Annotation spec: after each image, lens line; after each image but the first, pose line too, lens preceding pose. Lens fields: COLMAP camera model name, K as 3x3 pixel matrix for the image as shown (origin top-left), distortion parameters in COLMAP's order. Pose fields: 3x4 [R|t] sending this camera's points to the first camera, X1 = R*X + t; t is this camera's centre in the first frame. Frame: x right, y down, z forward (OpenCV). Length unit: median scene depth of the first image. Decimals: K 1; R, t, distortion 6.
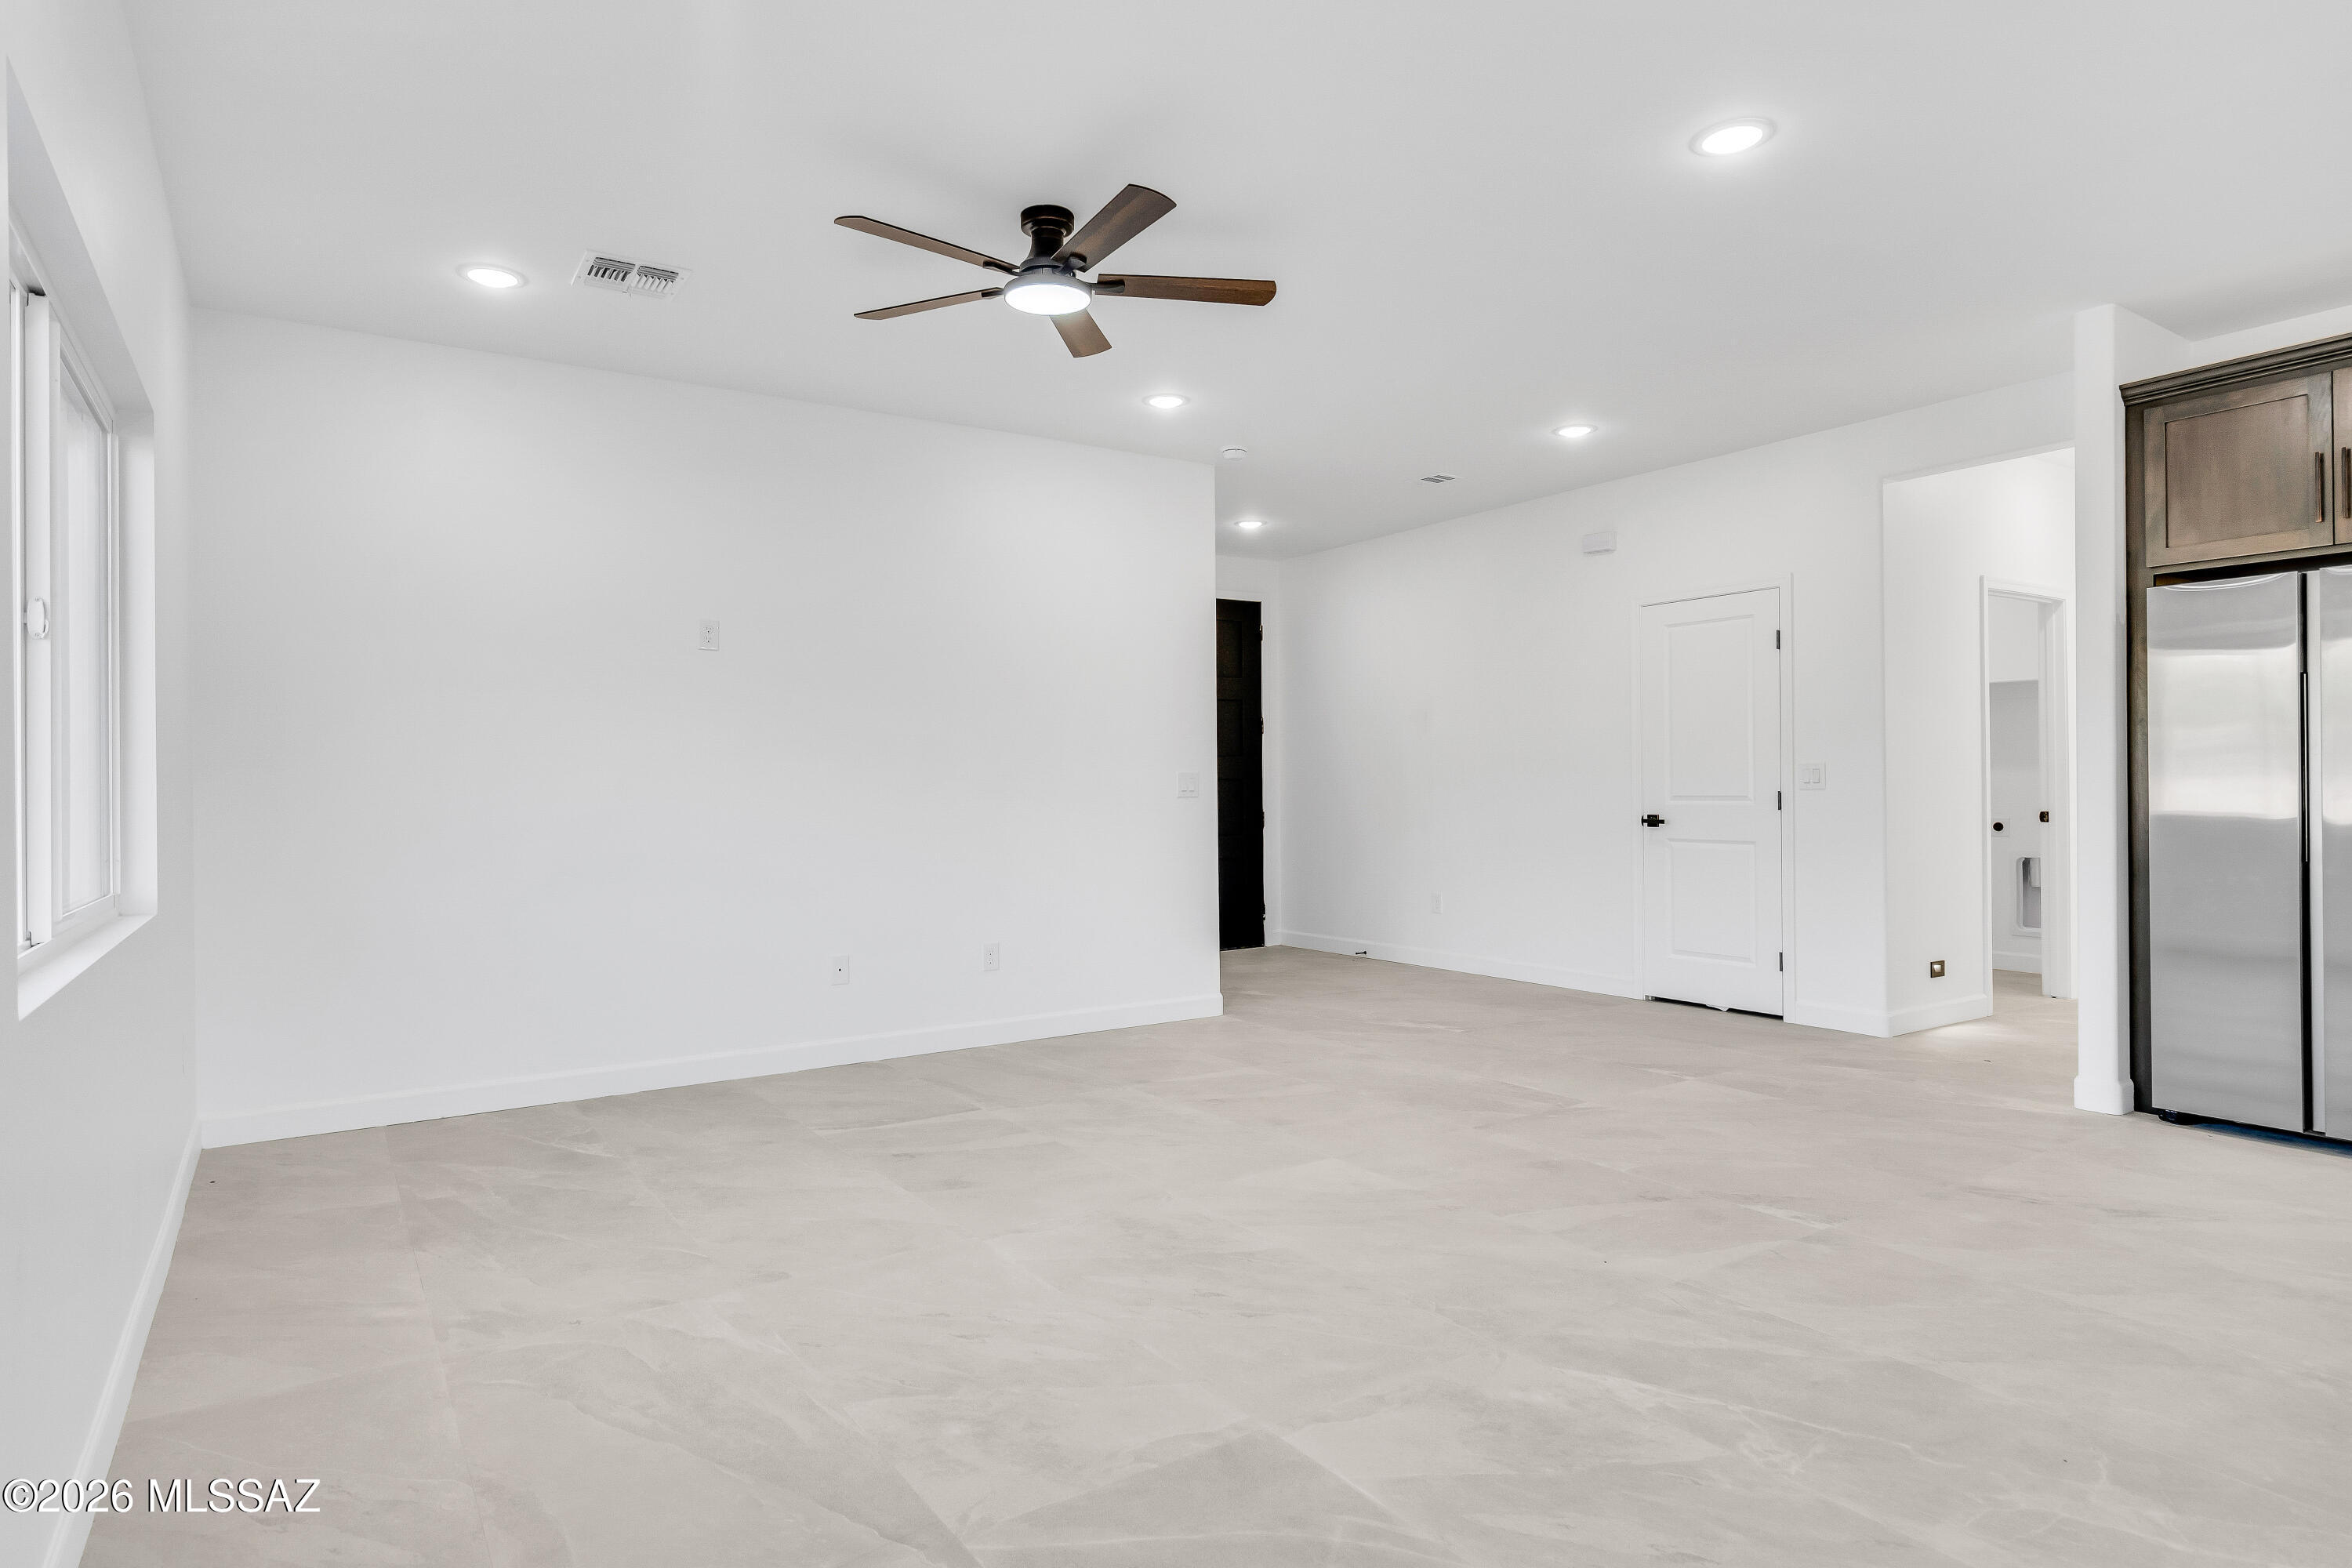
lens RADIAL K [[1284.8, 0, 1164.5], [0, 1284.8, 781.9], [0, 0, 1]] dist [0.000977, 0.000848]
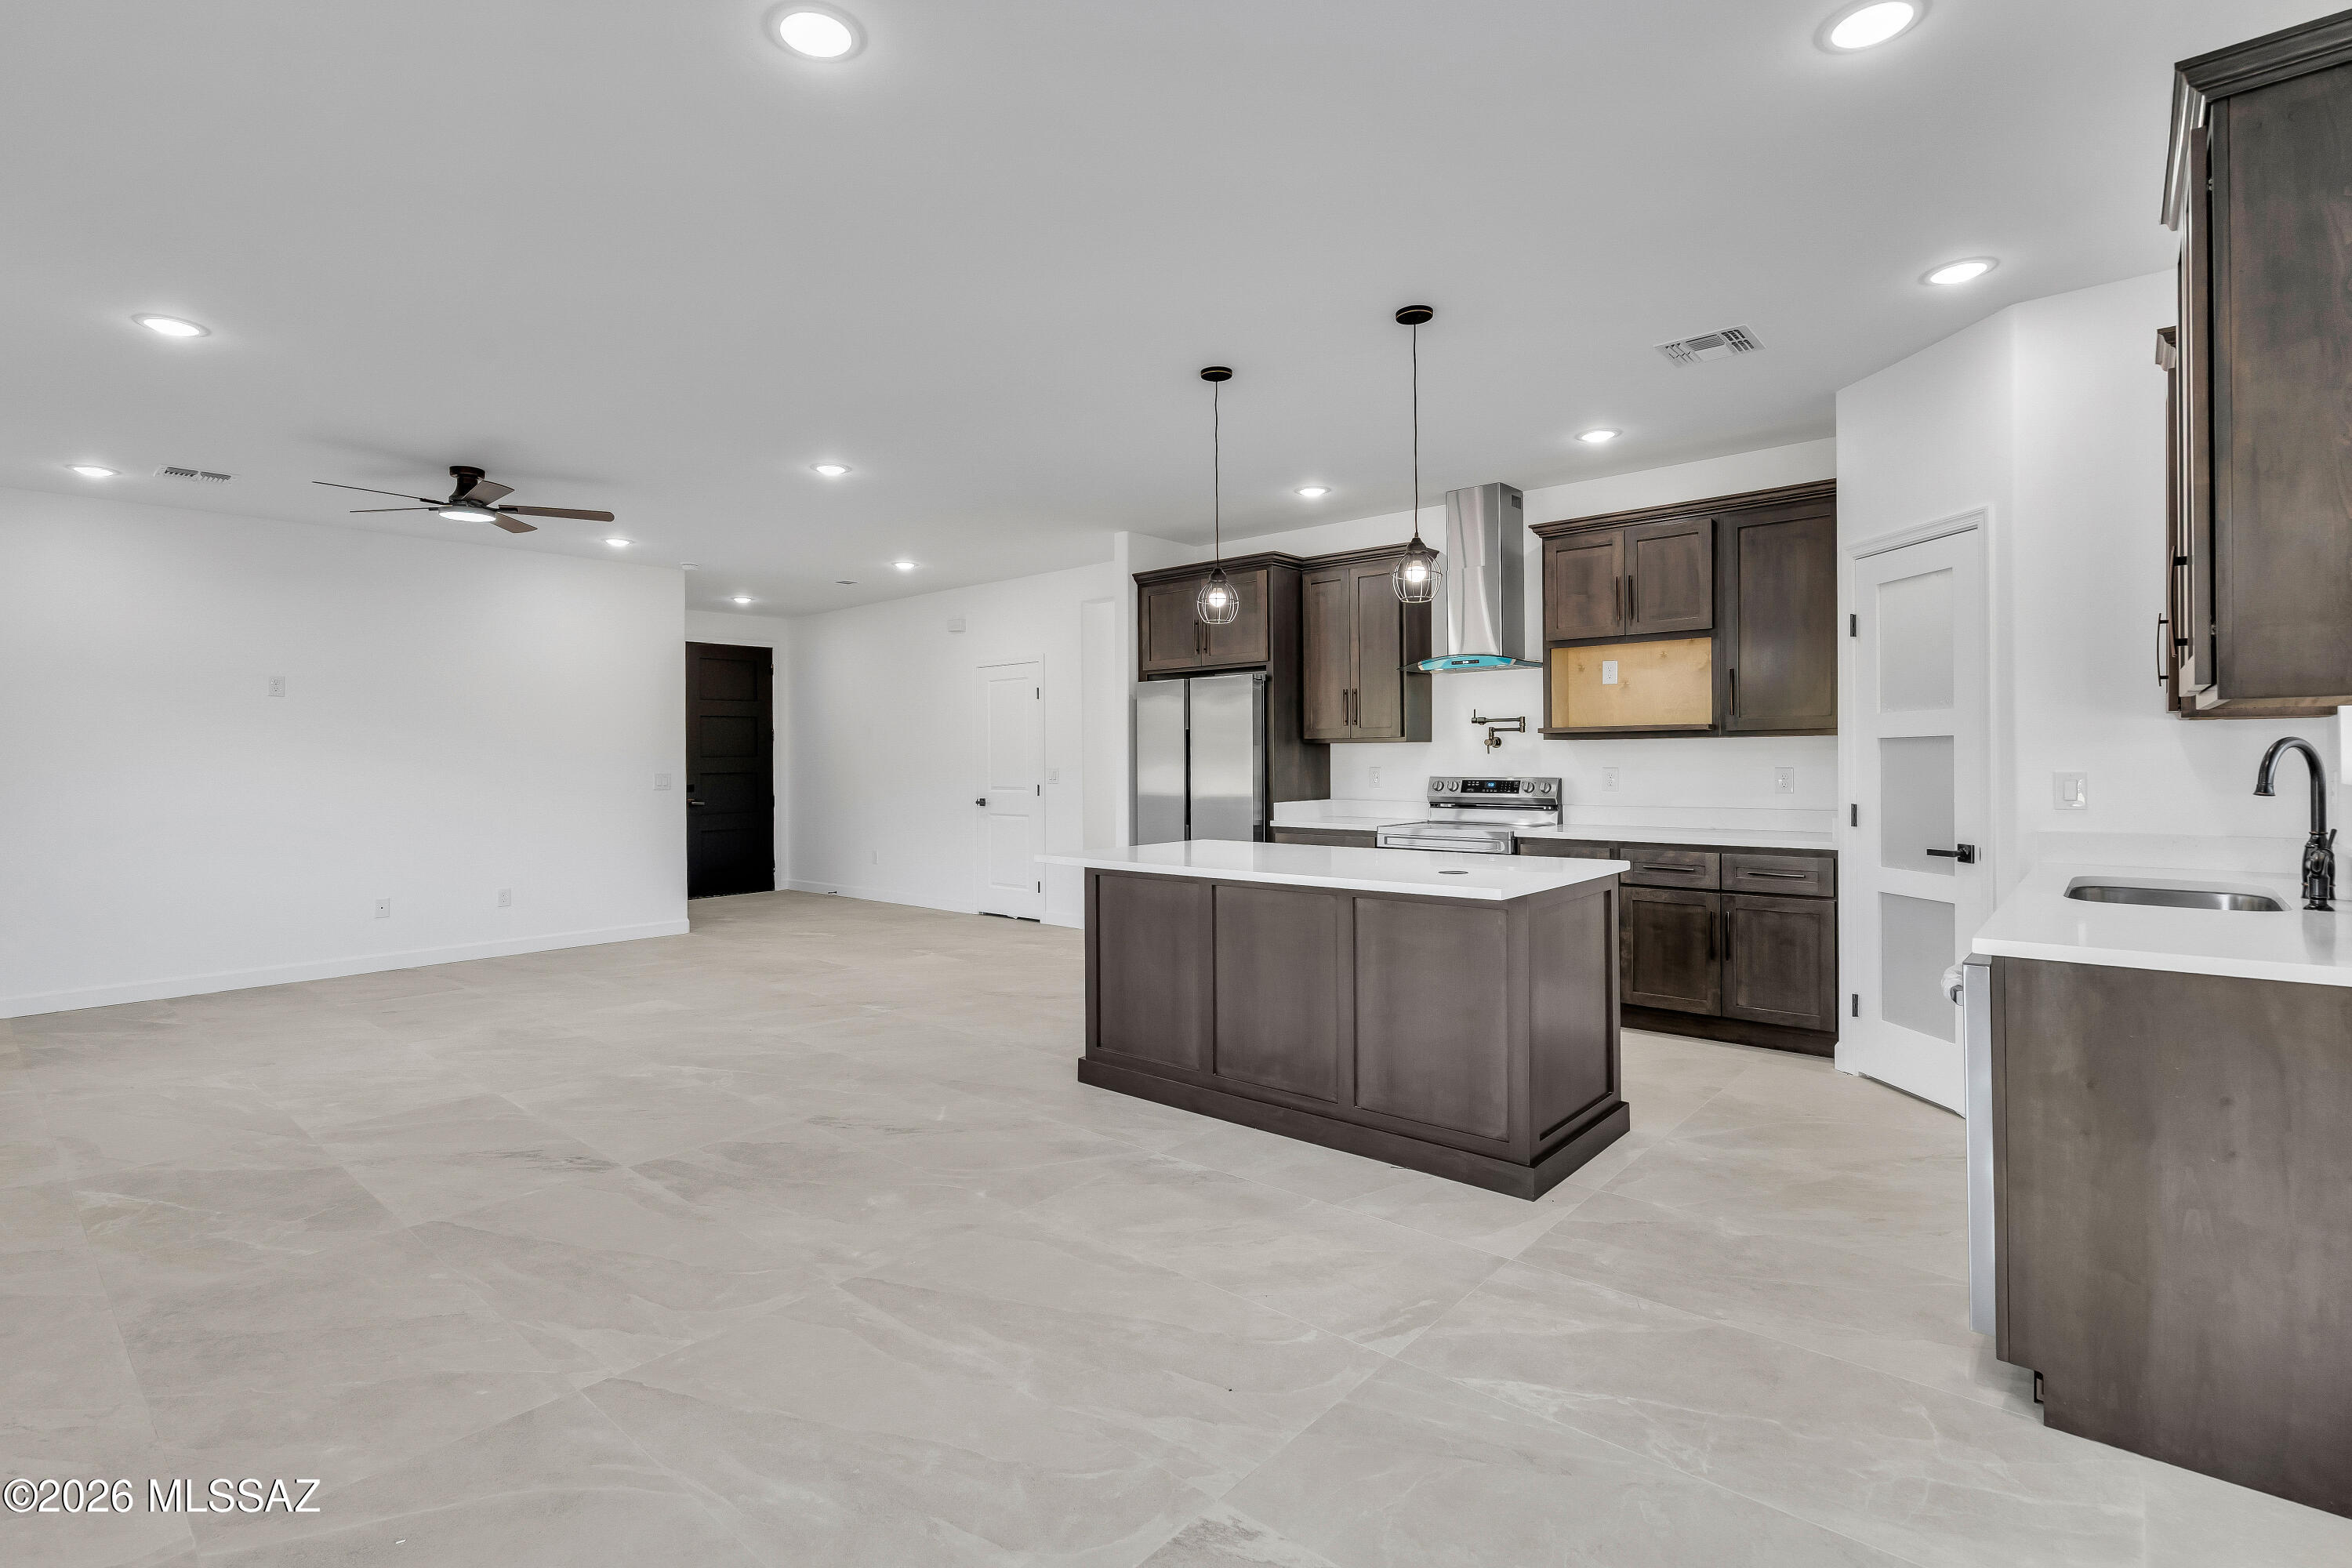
lens RADIAL K [[1110.3, 0, 1152.9], [0, 1110.3, 756.4], [0, 0, 1]] dist [-0.000113, 0.000822]
pose [[0.969703, 0.001755, 0.244280, 0.373712], [-0.001067, 0.999995, -0.002947, -0.034576], [-0.244284, 0.002597, 0.969700, -0.589288]]
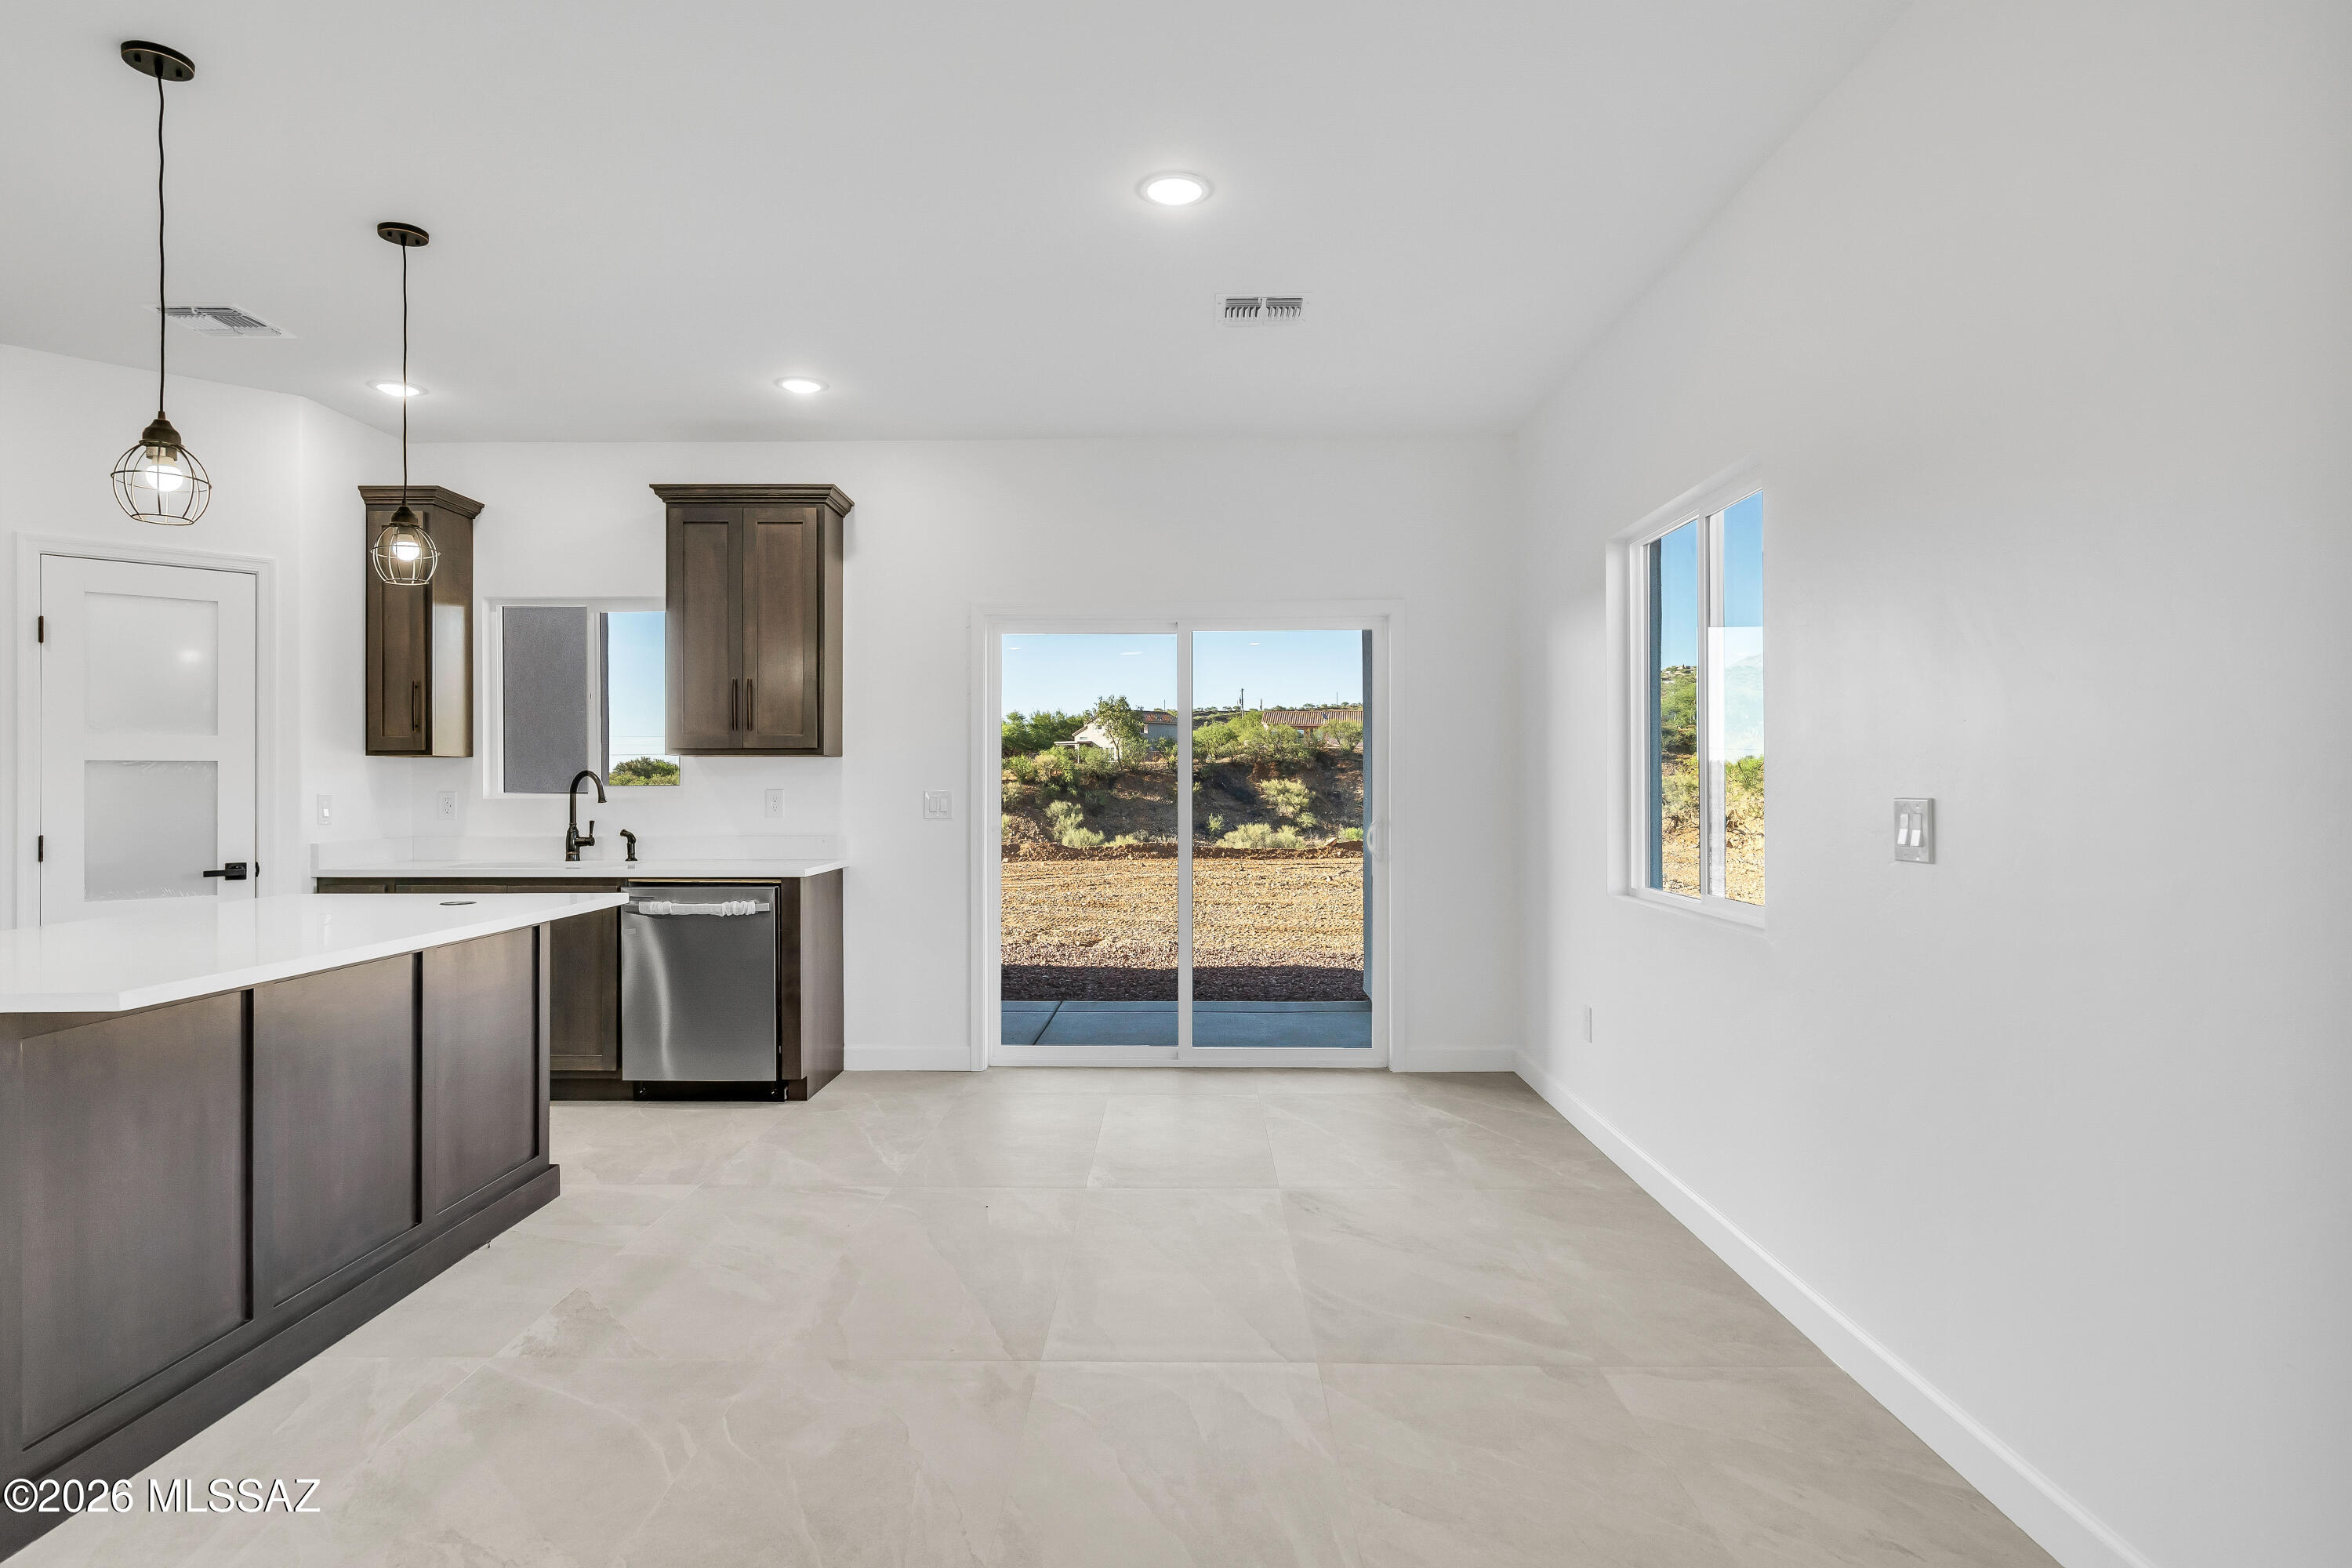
lens RADIAL K [[1284.8, 0, 1164.5], [0, 1284.8, 781.9], [0, 0, 1]] dist [0.000977, 0.000848]
pose [[-0.816743, 0.013040, 0.576854, -0.066040], [0.009428, 0.999913, -0.009255, -0.019646], [-0.576925, -0.002120, -0.816795, 0.539511]]
